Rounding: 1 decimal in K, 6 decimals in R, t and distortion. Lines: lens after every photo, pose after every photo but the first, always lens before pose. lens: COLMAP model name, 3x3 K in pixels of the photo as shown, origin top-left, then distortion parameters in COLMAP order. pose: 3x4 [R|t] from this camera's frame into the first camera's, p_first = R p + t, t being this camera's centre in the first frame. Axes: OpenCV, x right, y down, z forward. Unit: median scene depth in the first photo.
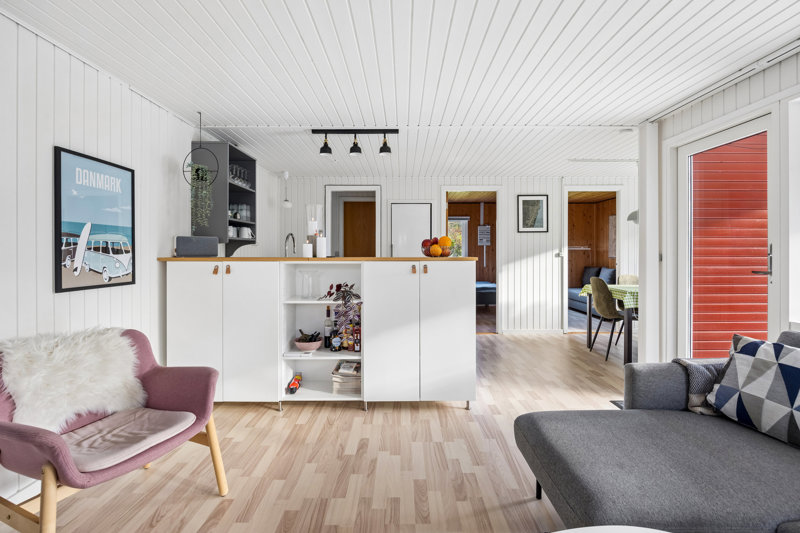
lens RADIAL K [[367.0, 0, 408.2], [0, 367.0, 258.4], [0, 0, 1]] dist [0.000583, -0.000026]
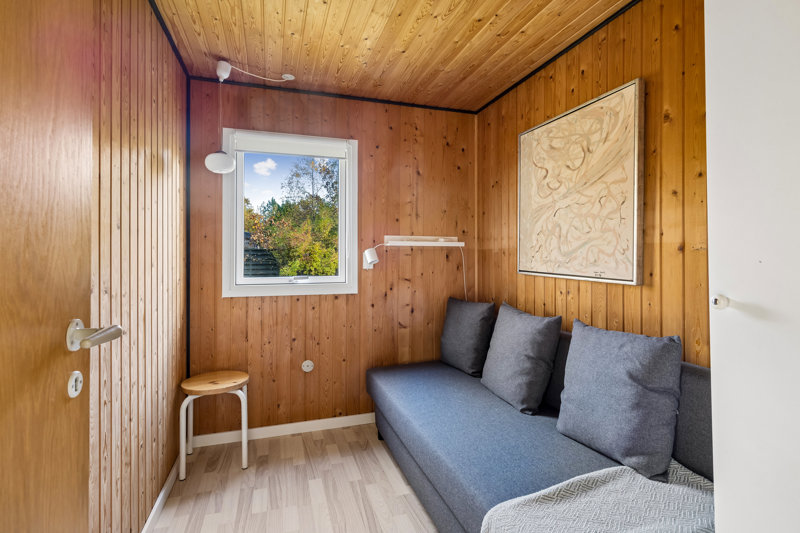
lens RADIAL K [[402.5, 0, 400.7], [0, 402.5, 265.0], [0, 0, 1]] dist [-0.006761, -0.002903]
pose [[0.953576, -0.001704, 0.301149, 0.331439], [0.003177, 0.999985, -0.004401, -0.005494], [-0.301137, 0.005154, 0.953567, 0.670001]]
